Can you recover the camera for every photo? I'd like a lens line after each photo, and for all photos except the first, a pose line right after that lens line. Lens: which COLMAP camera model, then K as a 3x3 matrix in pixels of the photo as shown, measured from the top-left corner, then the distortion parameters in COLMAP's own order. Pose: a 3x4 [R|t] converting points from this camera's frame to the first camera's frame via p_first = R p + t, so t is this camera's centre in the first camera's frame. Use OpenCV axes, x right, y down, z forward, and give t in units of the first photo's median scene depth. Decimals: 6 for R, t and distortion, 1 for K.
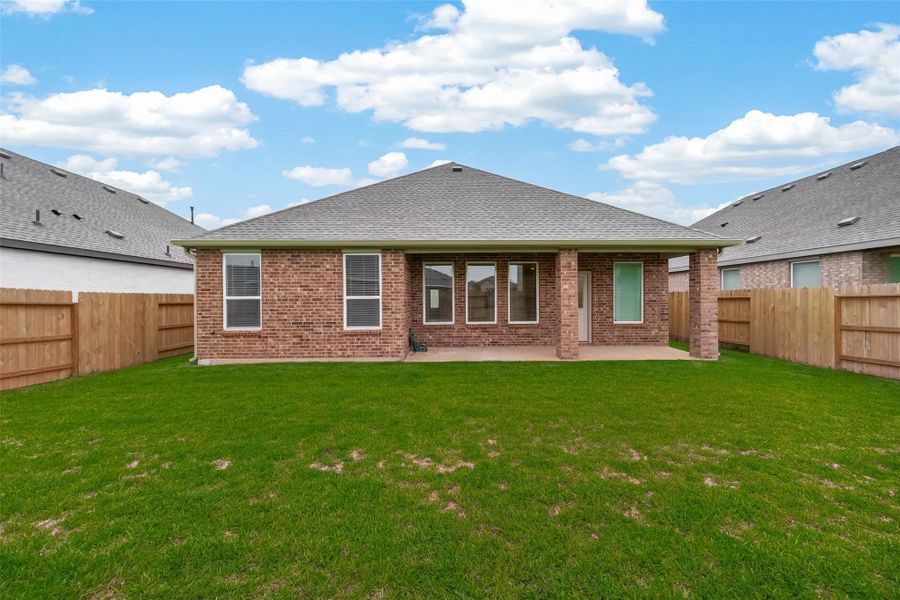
lens RADIAL K [[358.2, 0, 450.0], [0, 358.2, 300.0], [0, 0, 1]] dist [0.009141, -0.000010]
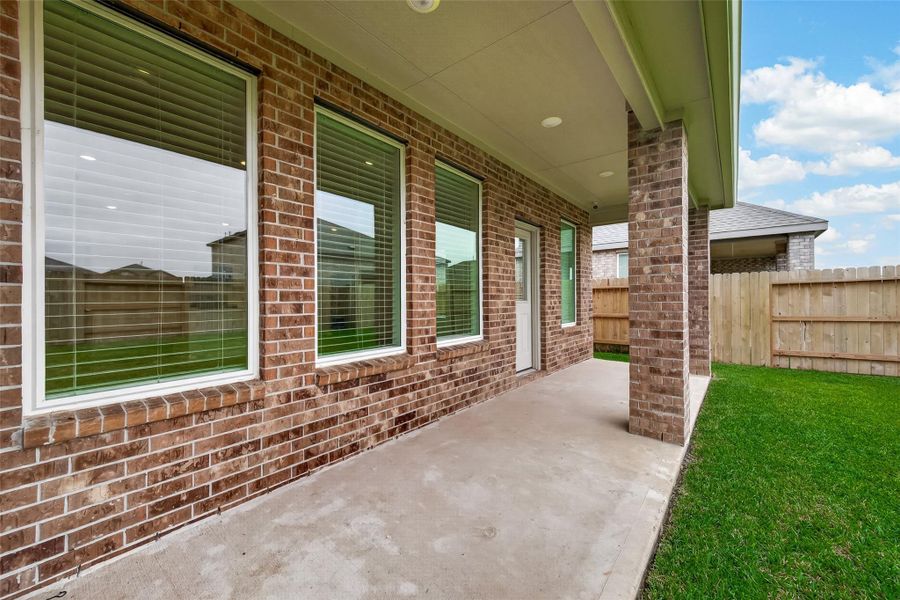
lens RADIAL K [[358.2, 0, 450.0], [0, 358.2, 300.0], [0, 0, 1]] dist [0.009141, -0.000010]
pose [[0.641980, 0.001992, 0.766718, -0.092368], [0.002802, 0.999984, -0.004945, 0.029601], [-0.766716, 0.005323, 0.641965, 0.961875]]
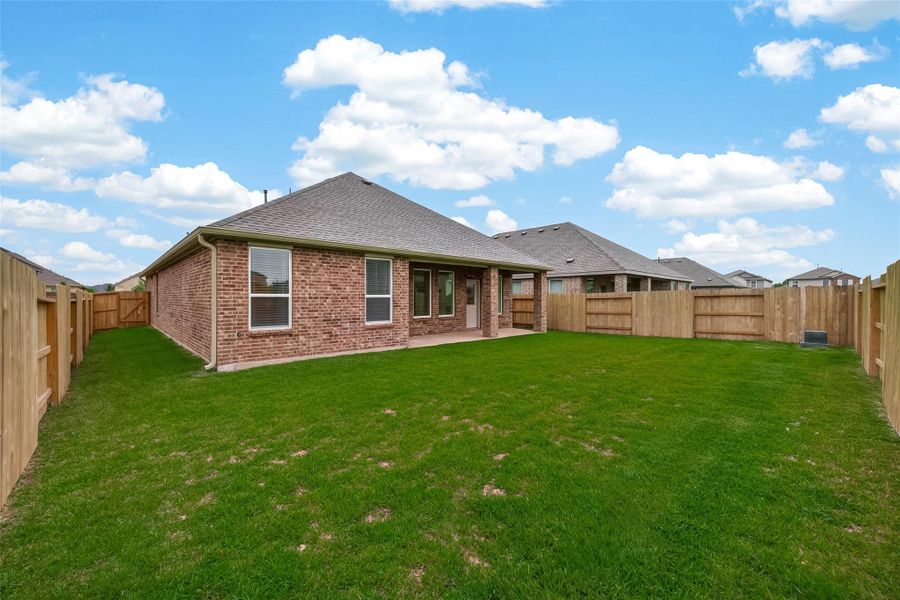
lens RADIAL K [[358.2, 0, 450.0], [0, 358.2, 300.0], [0, 0, 1]] dist [0.009141, -0.000010]
pose [[0.741063, 0.003133, 0.671429, -0.858079], [-0.003436, 0.999994, -0.000875, 0.005542], [-0.671427, -0.001659, 0.741069, -0.017086]]
